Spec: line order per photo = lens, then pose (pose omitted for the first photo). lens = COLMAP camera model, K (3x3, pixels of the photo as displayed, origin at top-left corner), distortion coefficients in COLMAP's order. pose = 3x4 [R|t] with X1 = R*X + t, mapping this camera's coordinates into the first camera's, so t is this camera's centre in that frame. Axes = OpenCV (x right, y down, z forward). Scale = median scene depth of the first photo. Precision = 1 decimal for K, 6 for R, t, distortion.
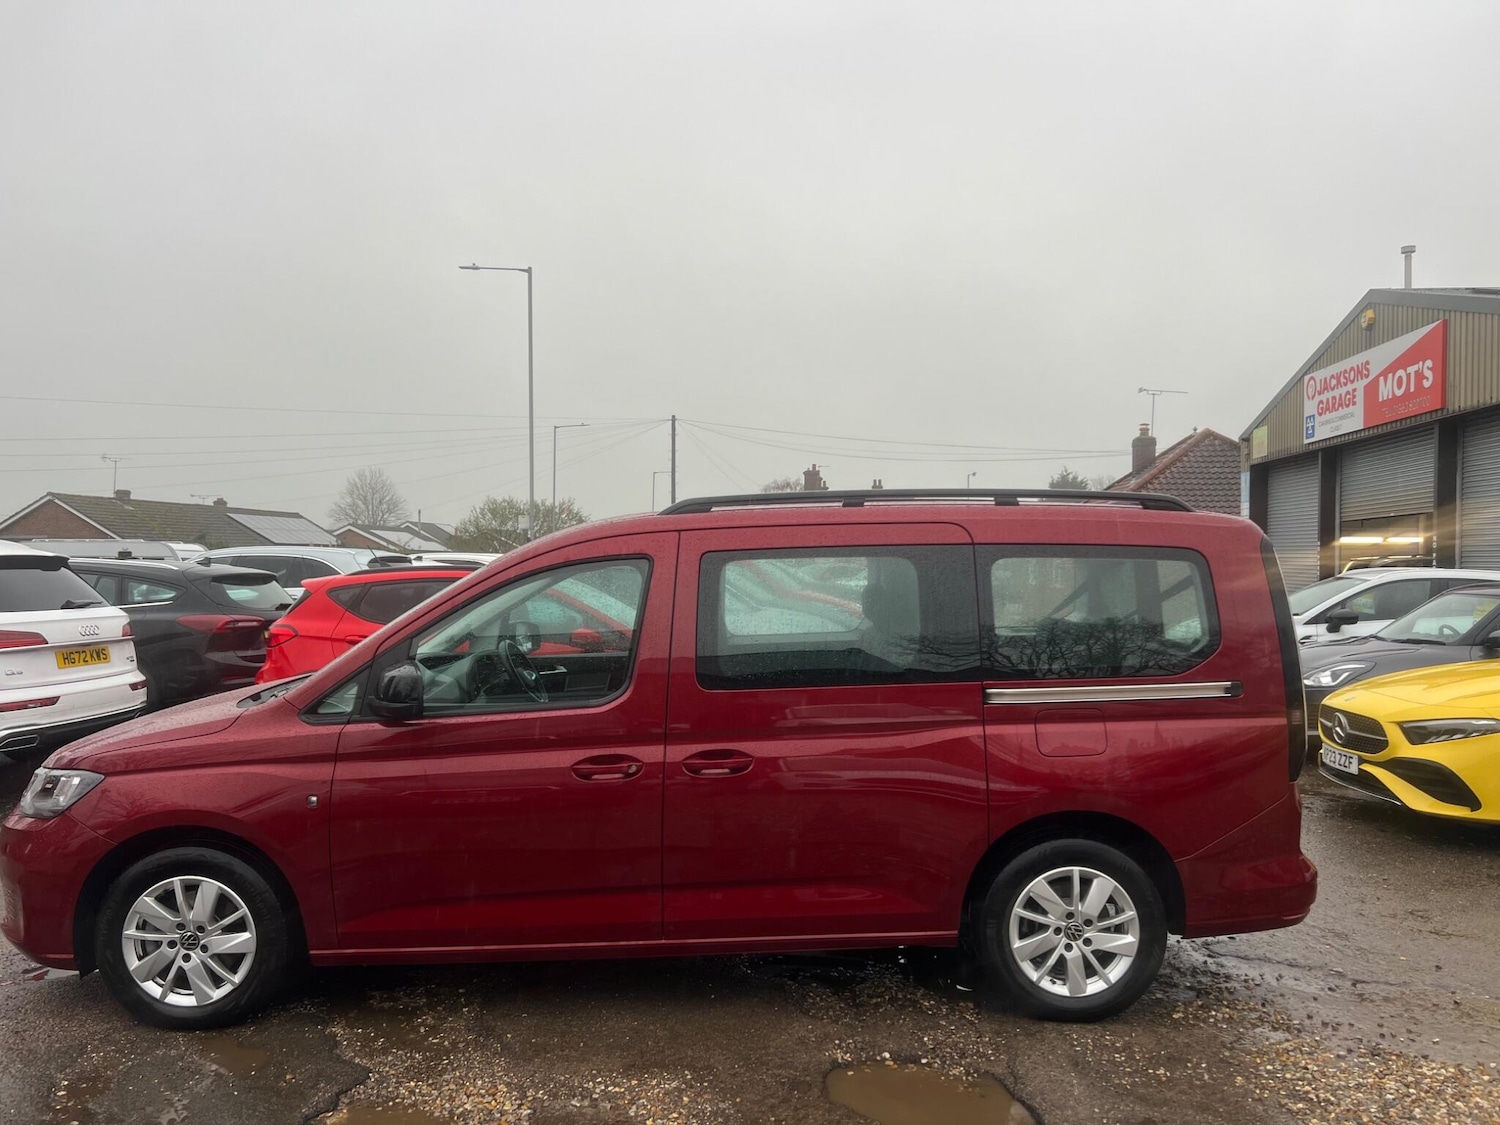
lens RADIAL K [[1132.2, 0, 763.9], [0, 1132.2, 569.2], [0, 0, 1]] dist [0.058989, -0.064688]
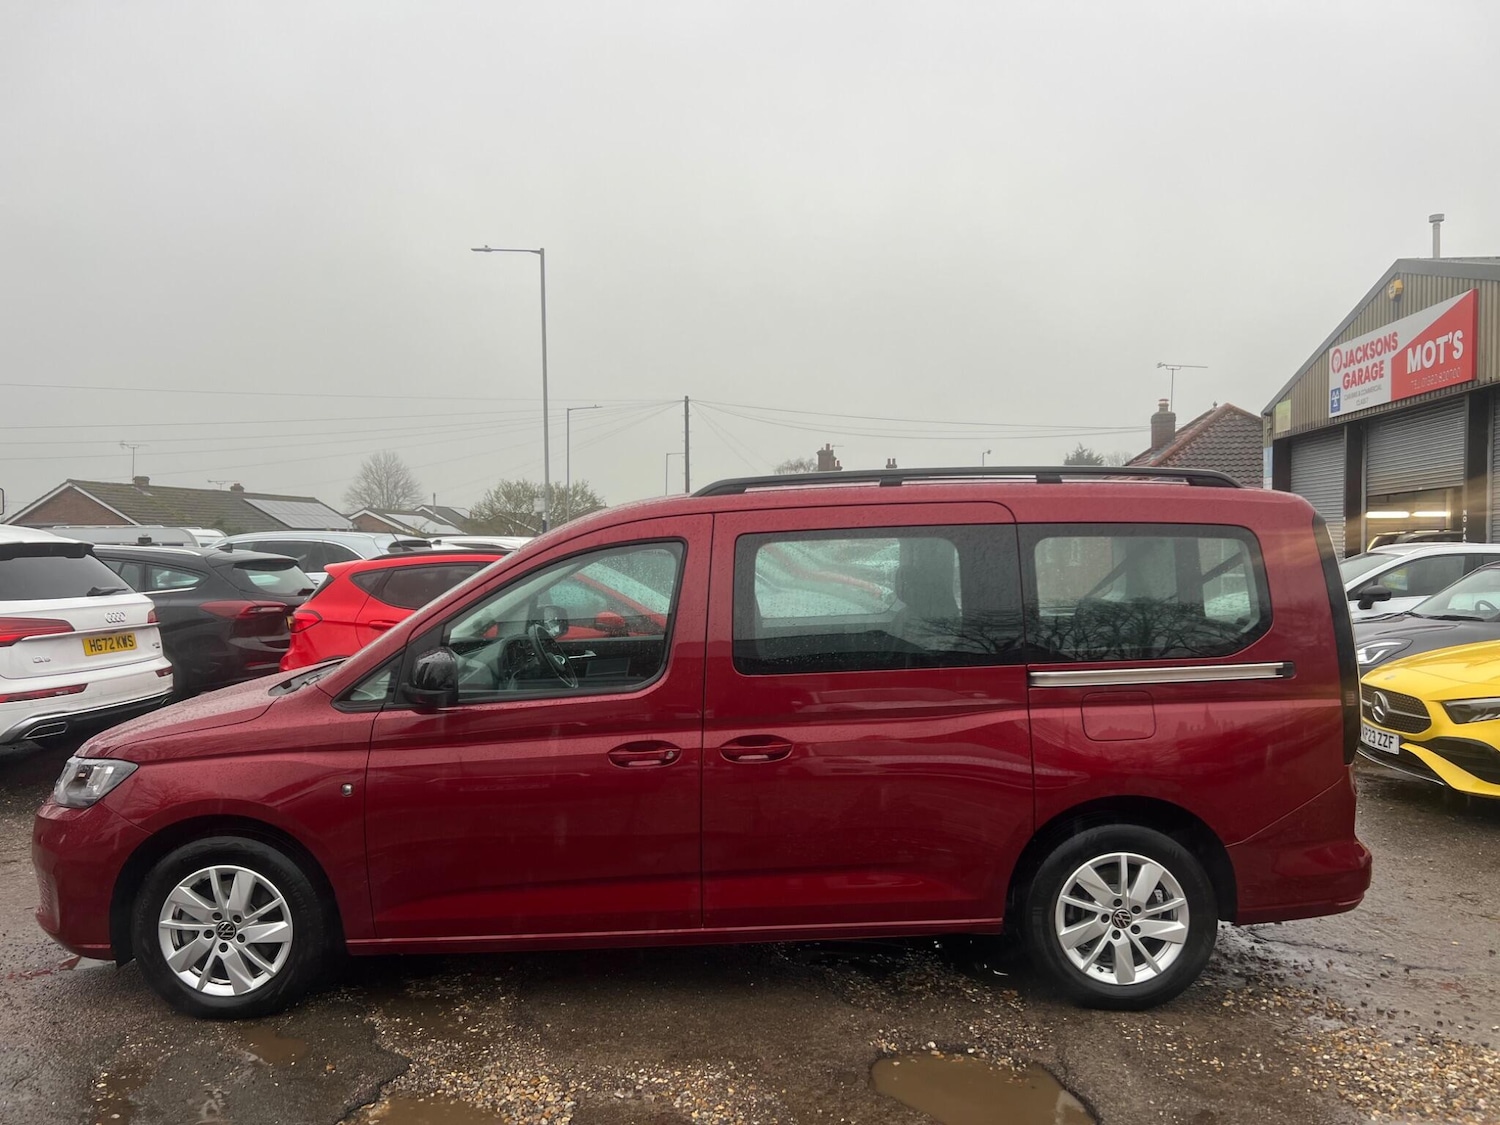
lens RADIAL K [[1132.9, 0, 757.9], [0, 1132.9, 568.8], [0, 0, 1]] dist [0.059247, -0.065427]
pose [[0.999820, -0.008446, -0.016984, -0.020920], [0.008729, 0.999823, 0.016665, -0.001299], [0.016840, -0.016811, 0.999717, 0.020540]]
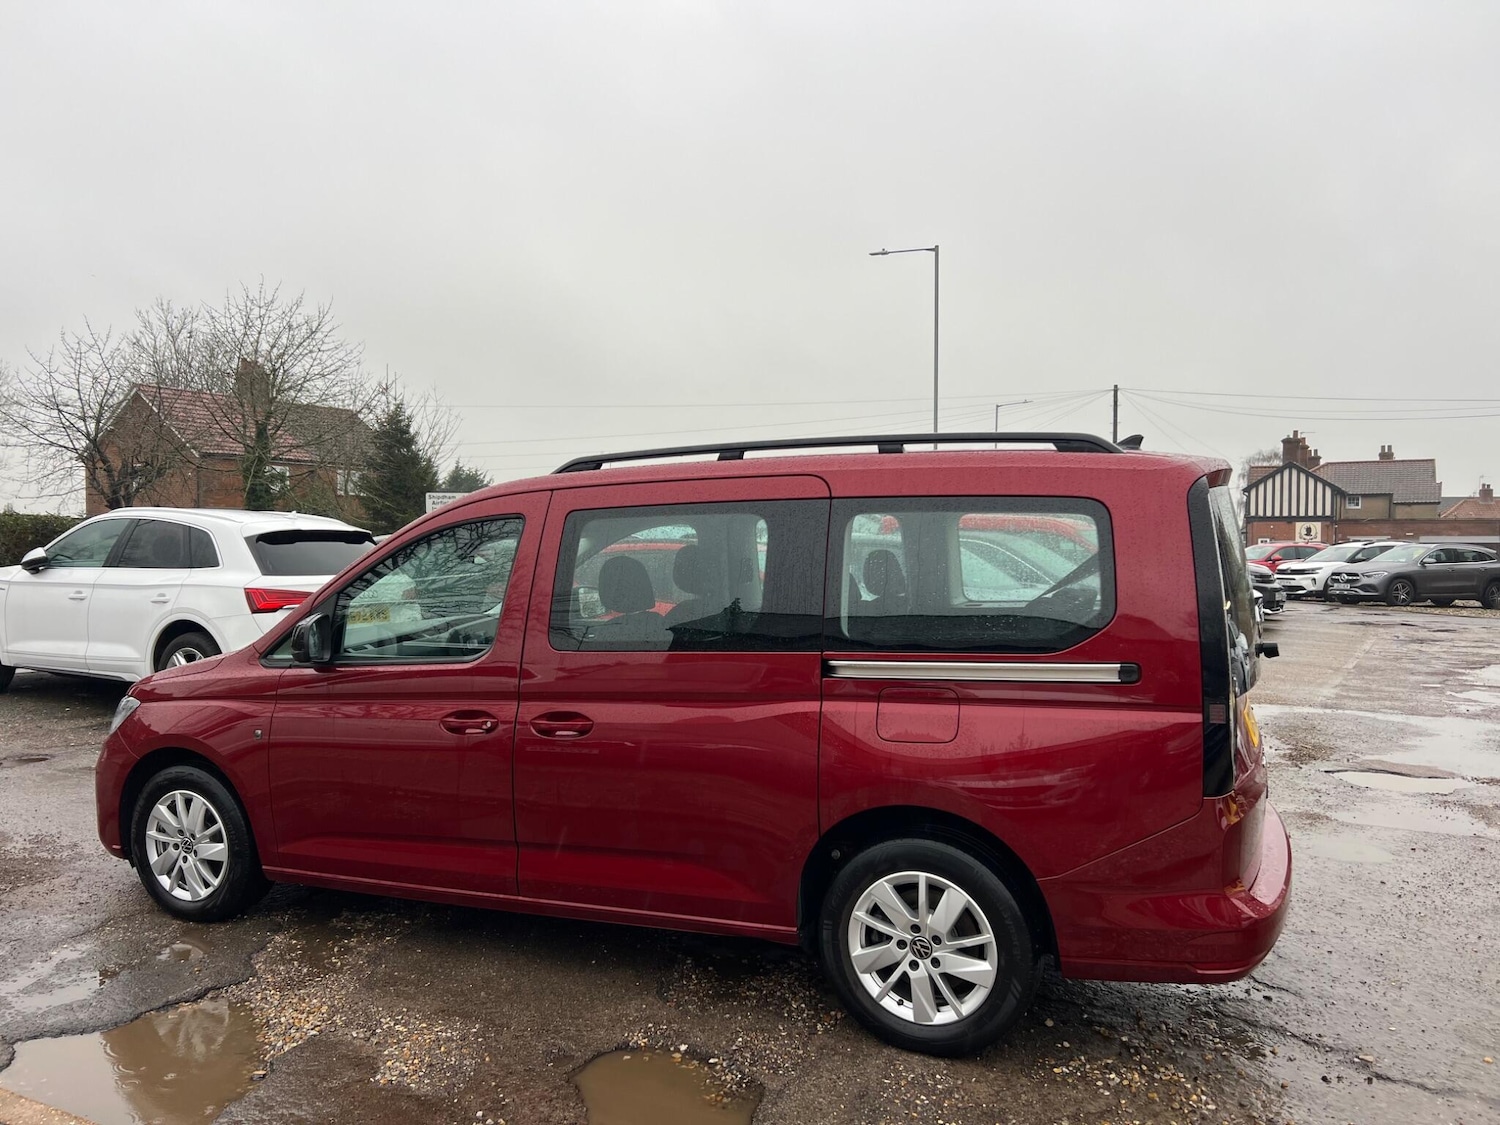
lens RADIAL K [[1132.9, 0, 734.2], [0, 1132.9, 569.0], [0, 0, 1]] dist [0.057056, -0.064481]
pose [[0.905535, 0.006432, -0.424222, 0.504583], [0.000091, 0.999882, 0.015356, 0.020574], [0.424271, -0.013944, 0.905428, 0.170976]]
